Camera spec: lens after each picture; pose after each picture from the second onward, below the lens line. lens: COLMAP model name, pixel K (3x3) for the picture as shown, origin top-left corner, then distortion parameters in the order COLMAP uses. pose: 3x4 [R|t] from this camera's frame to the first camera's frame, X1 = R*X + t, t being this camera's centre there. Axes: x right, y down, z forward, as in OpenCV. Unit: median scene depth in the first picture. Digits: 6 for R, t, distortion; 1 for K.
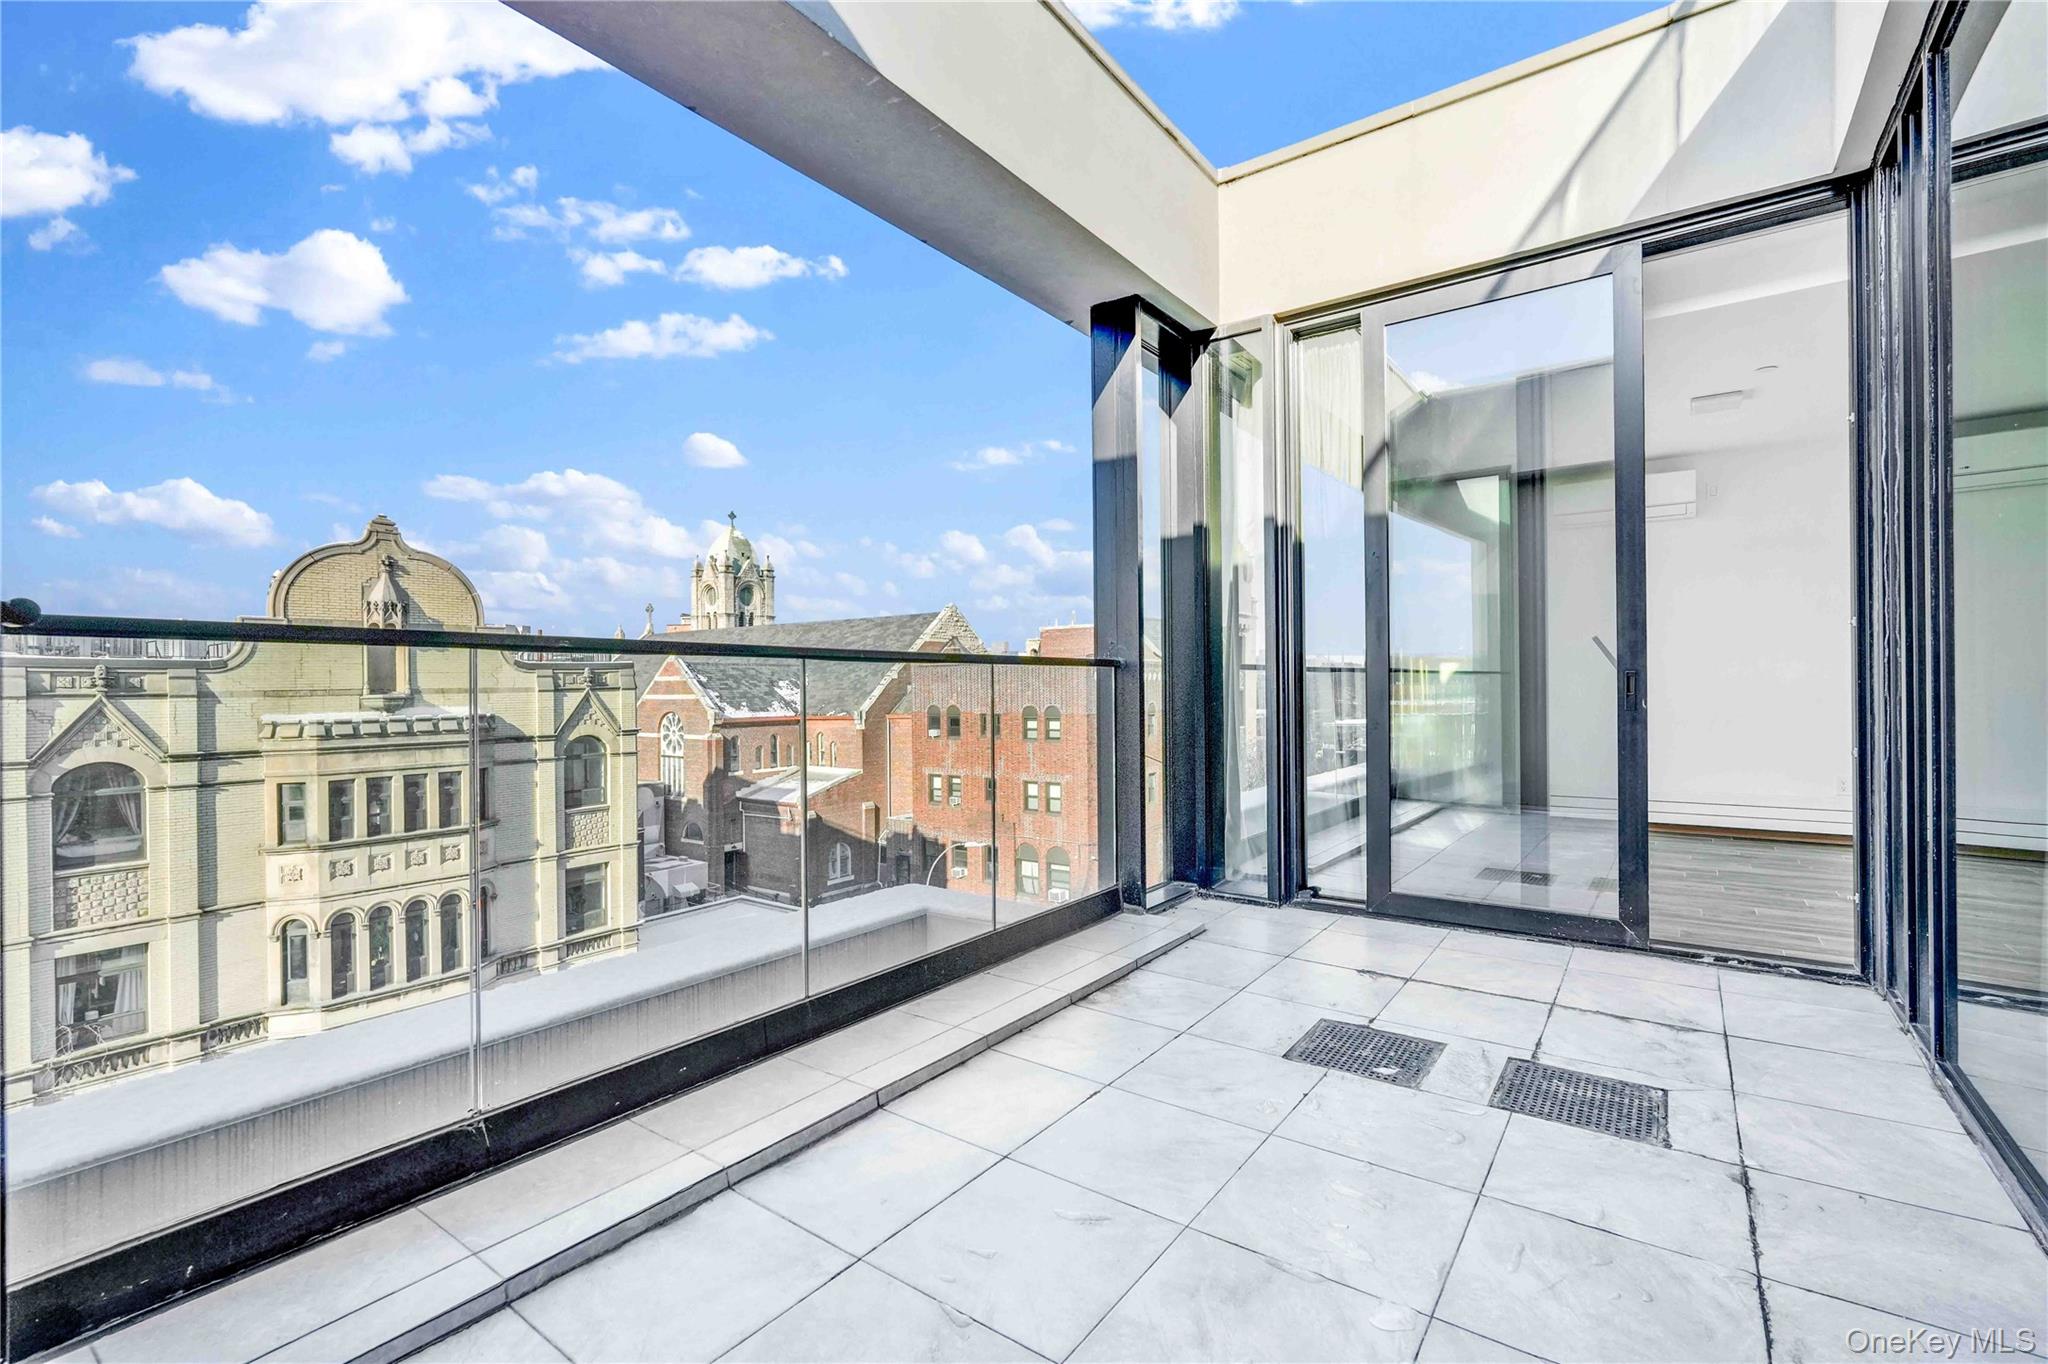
lens RADIAL K [[897.2, 0, 1026.8], [0, 897.2, 688.3], [0, 0, 1]] dist [0.001515, 0.000919]
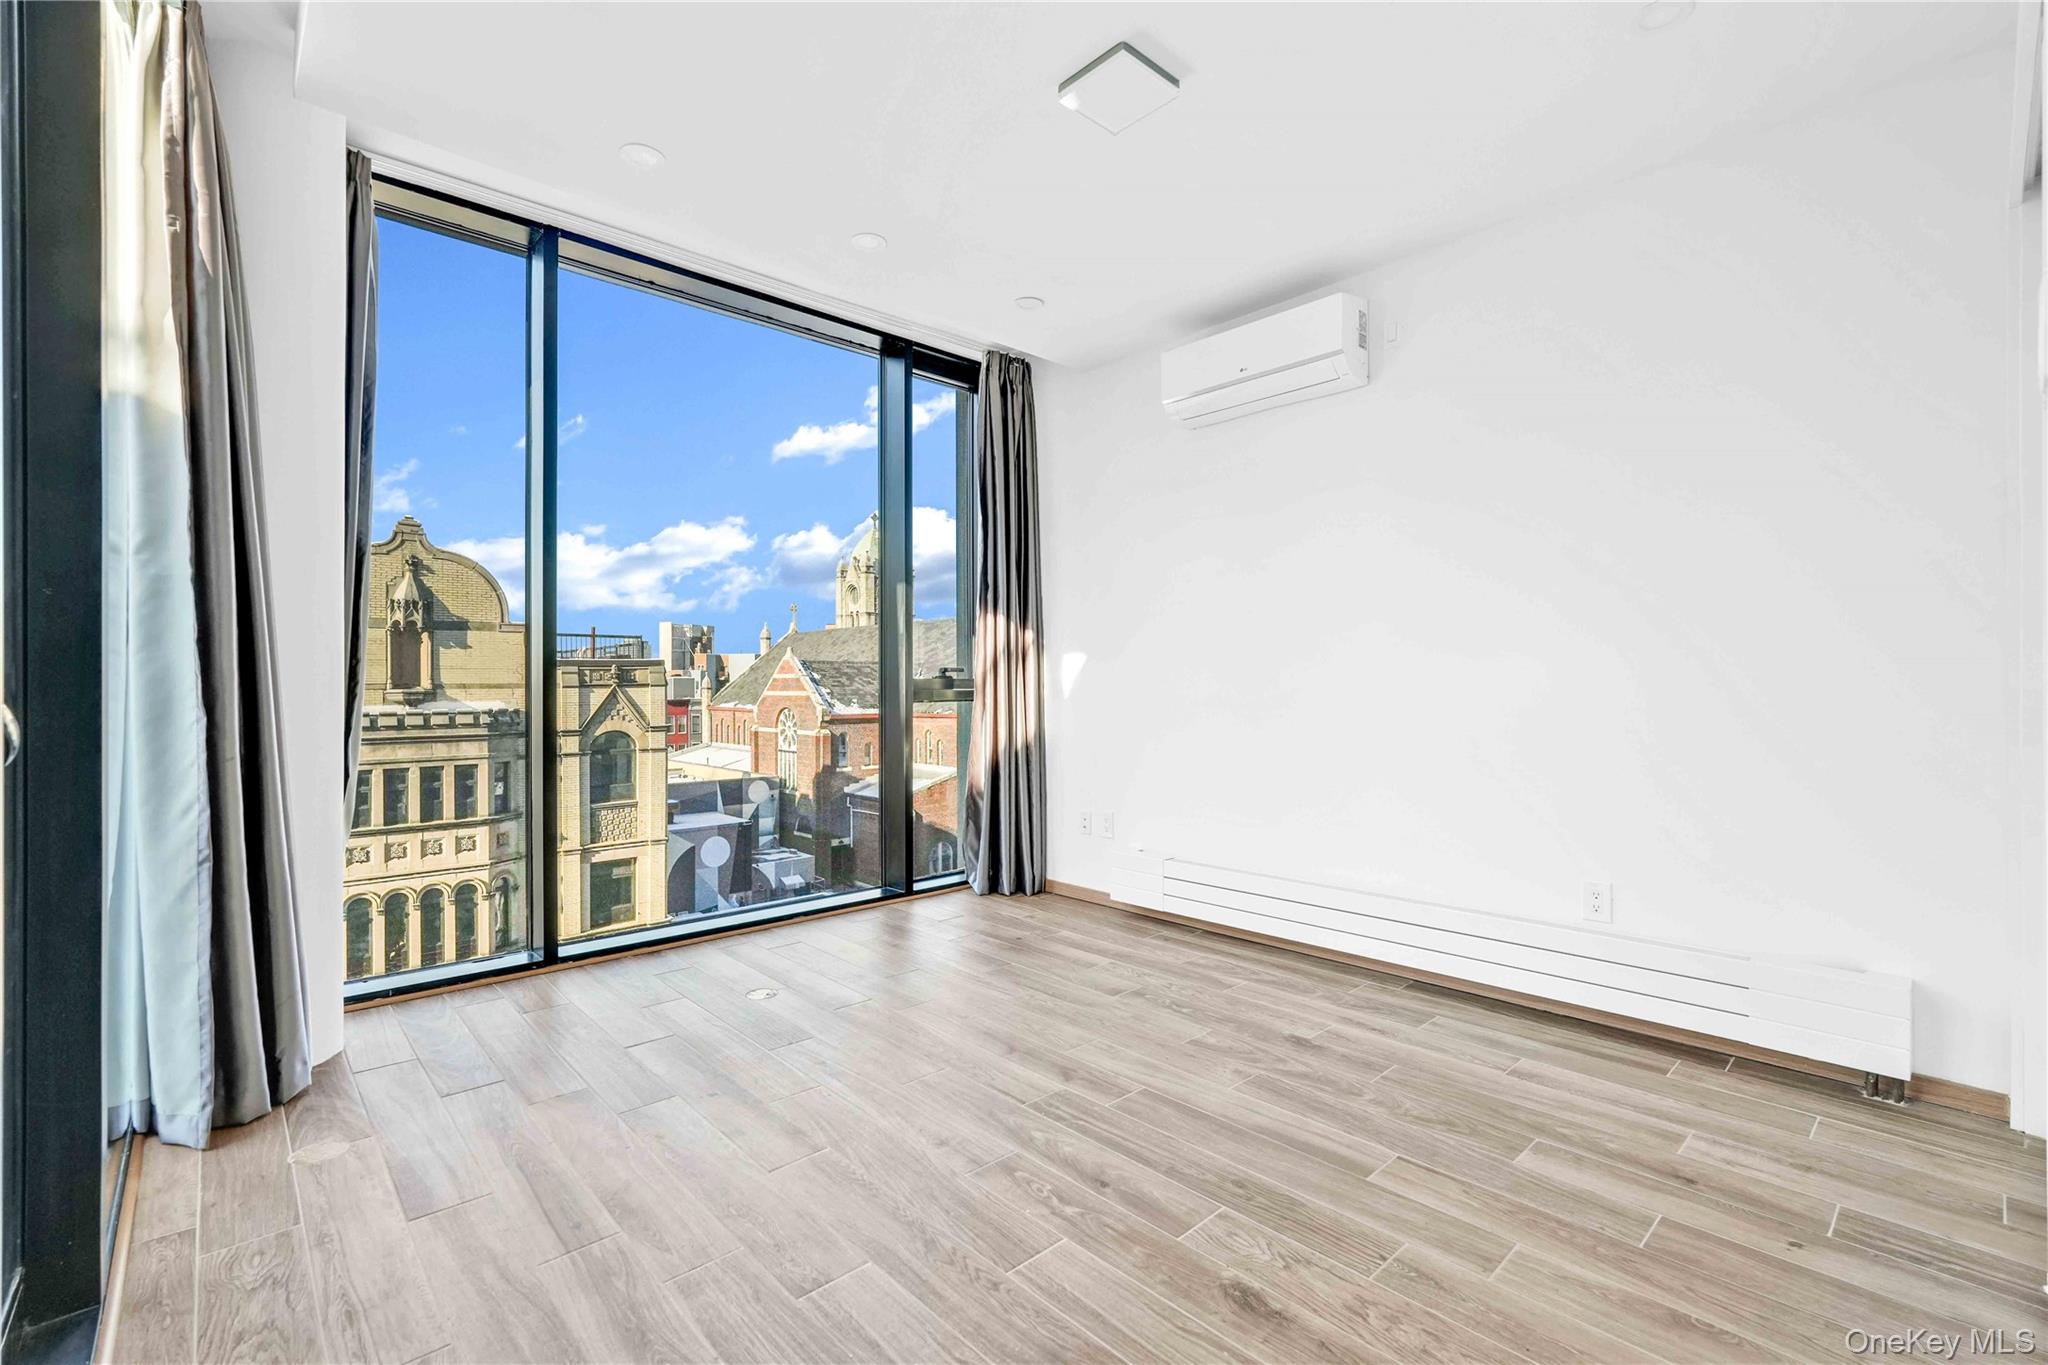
lens RADIAL K [[897.2, 0, 1022.1], [0, 897.2, 679.3], [0, 0, 1]] dist [0.001515, 0.000919]
pose [[0.980228, 0.008223, -0.197698, 0.161101], [-0.009886, 0.999924, -0.007429, -0.002893], [0.197622, 0.009237, 0.980235, 0.103240]]
